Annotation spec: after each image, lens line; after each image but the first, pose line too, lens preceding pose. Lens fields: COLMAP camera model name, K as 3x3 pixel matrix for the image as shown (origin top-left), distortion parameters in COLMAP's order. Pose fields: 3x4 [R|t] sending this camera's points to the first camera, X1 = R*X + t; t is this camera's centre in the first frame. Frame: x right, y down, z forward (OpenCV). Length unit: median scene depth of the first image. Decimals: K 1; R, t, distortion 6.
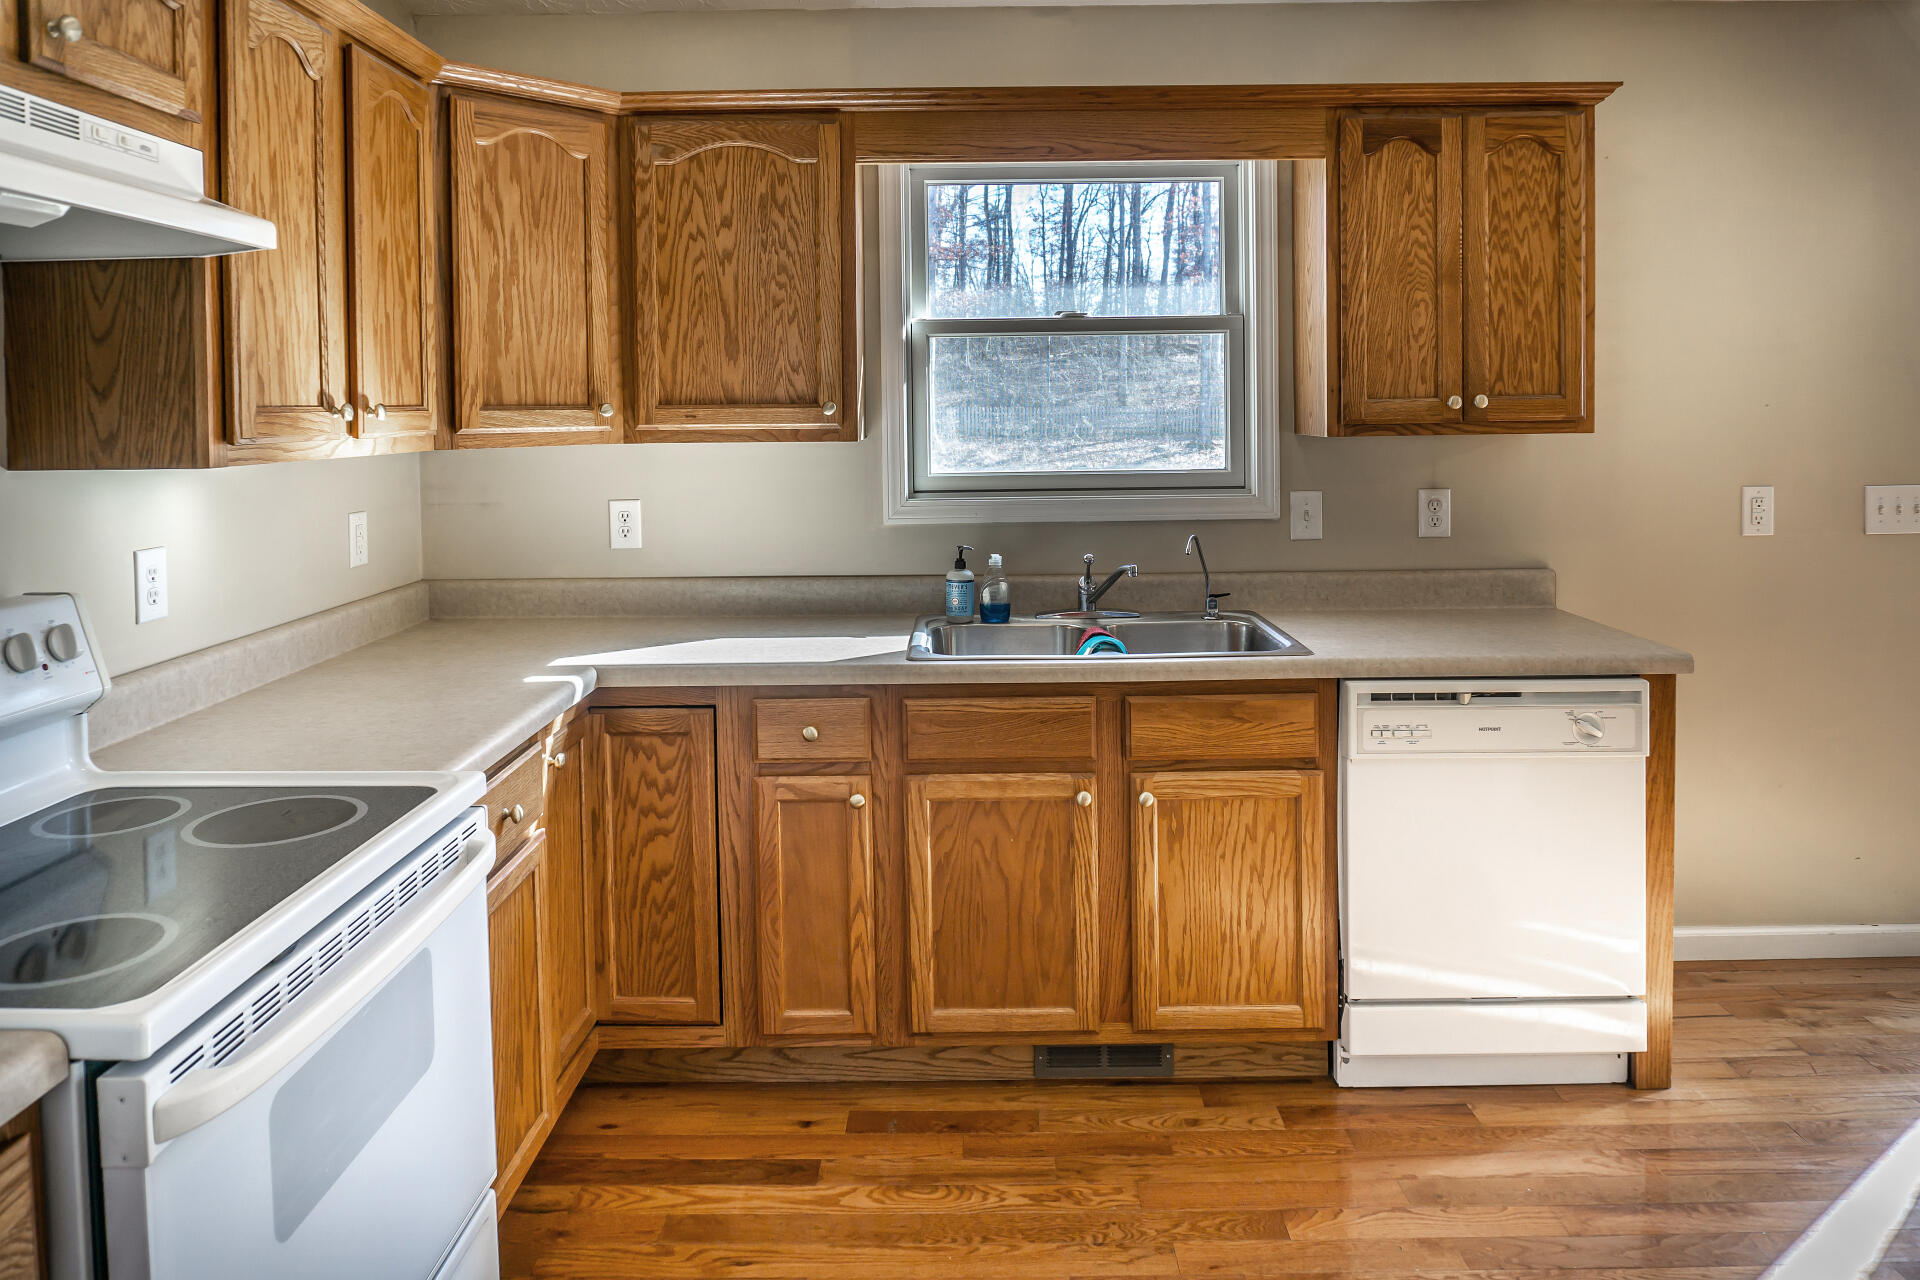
lens RADIAL K [[1342.3, 0, 958.5], [0, 1342.3, 479.5], [0, 0, 1]] dist [-0.051488, -0.002862]
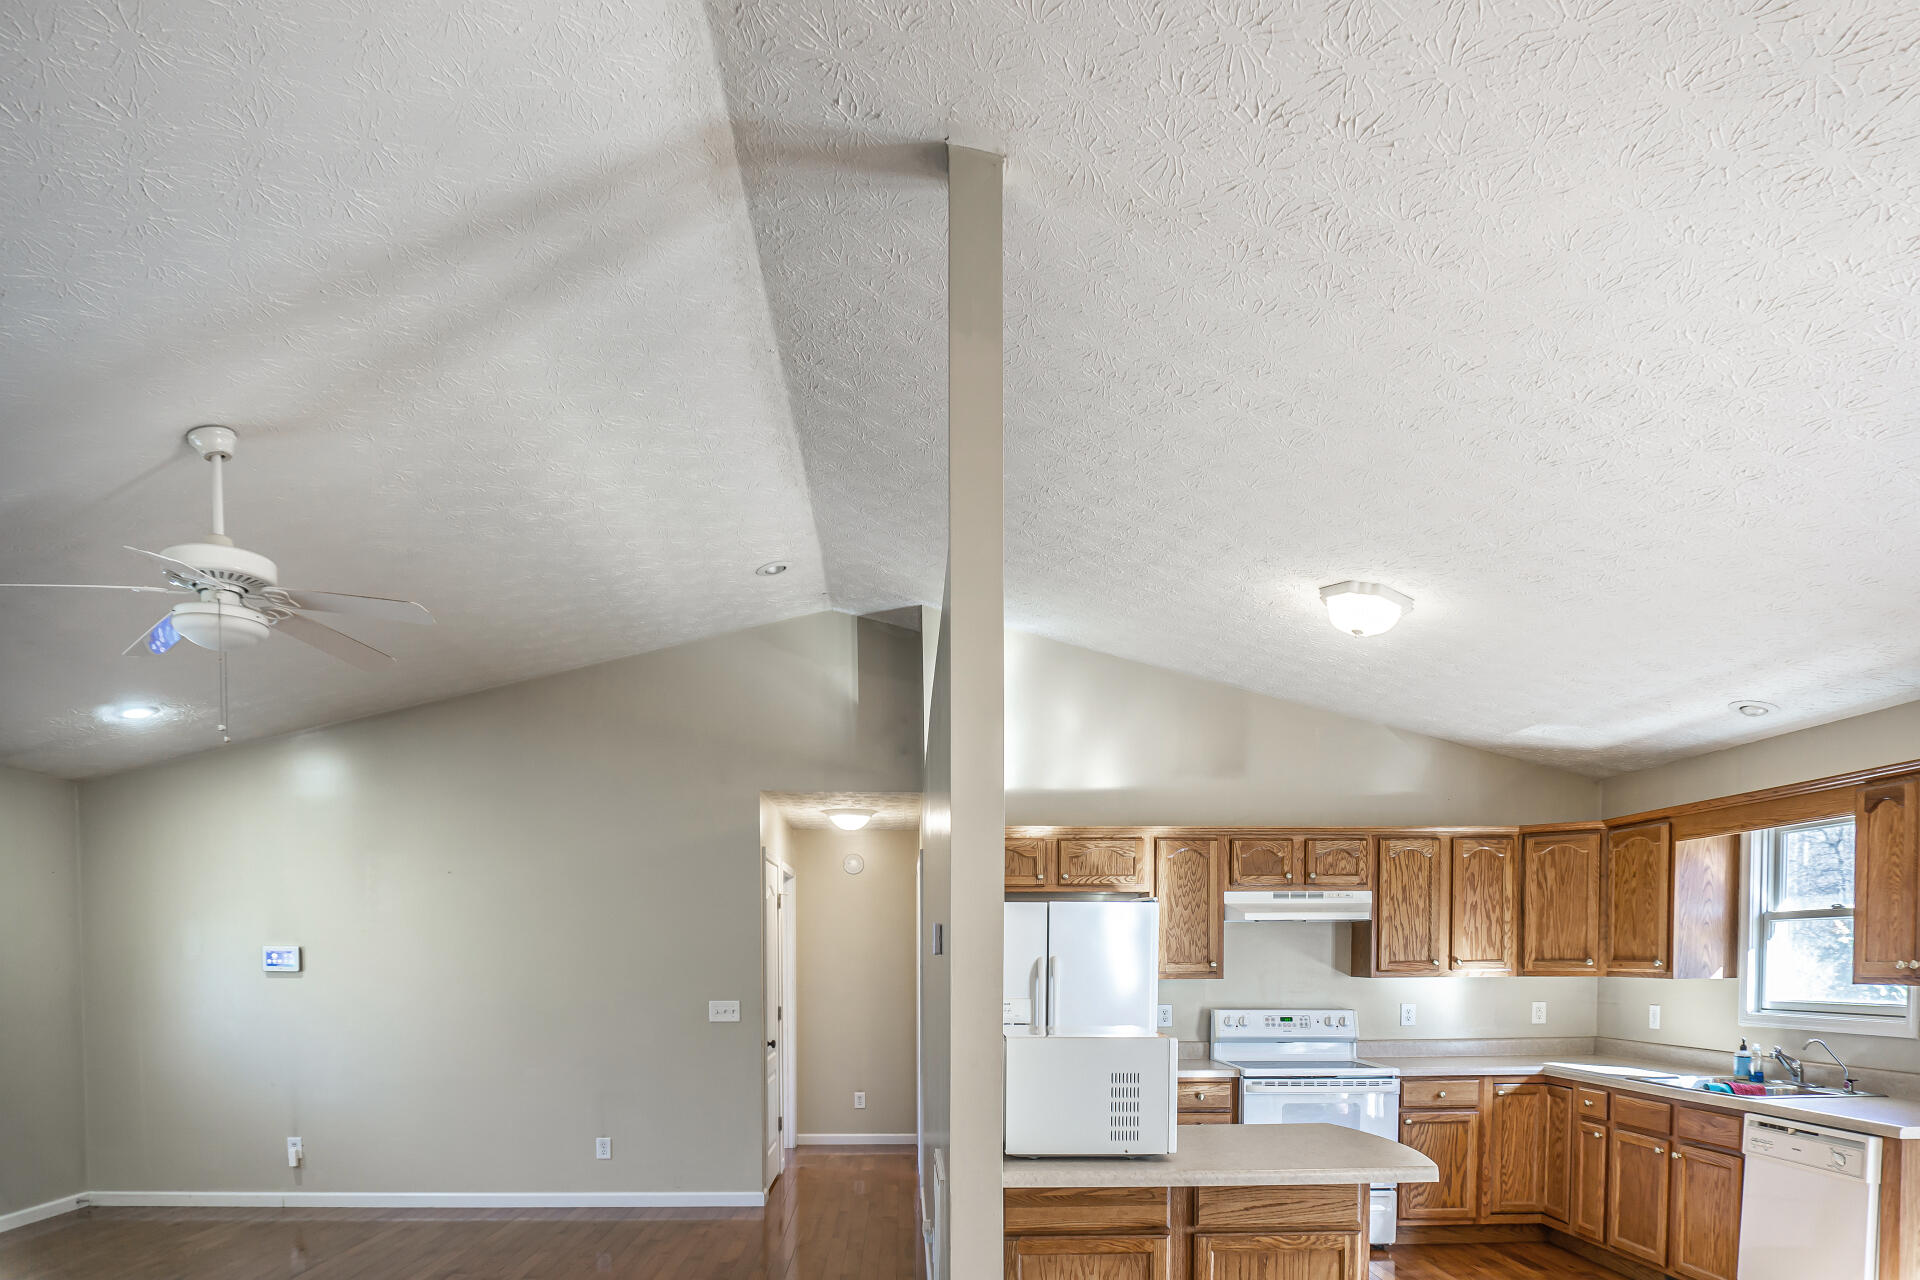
lens RADIAL K [[1305.5, 0, 913.2], [0, 1305.5, 642.9], [0, 0, 1]] dist [0.001489, 0.000445]
pose [[0.024082, -0.220926, -0.974993, 2.078032], [-0.041339, 0.974222, -0.221772, -0.039691], [0.998855, 0.045645, 0.014328, -0.248930]]
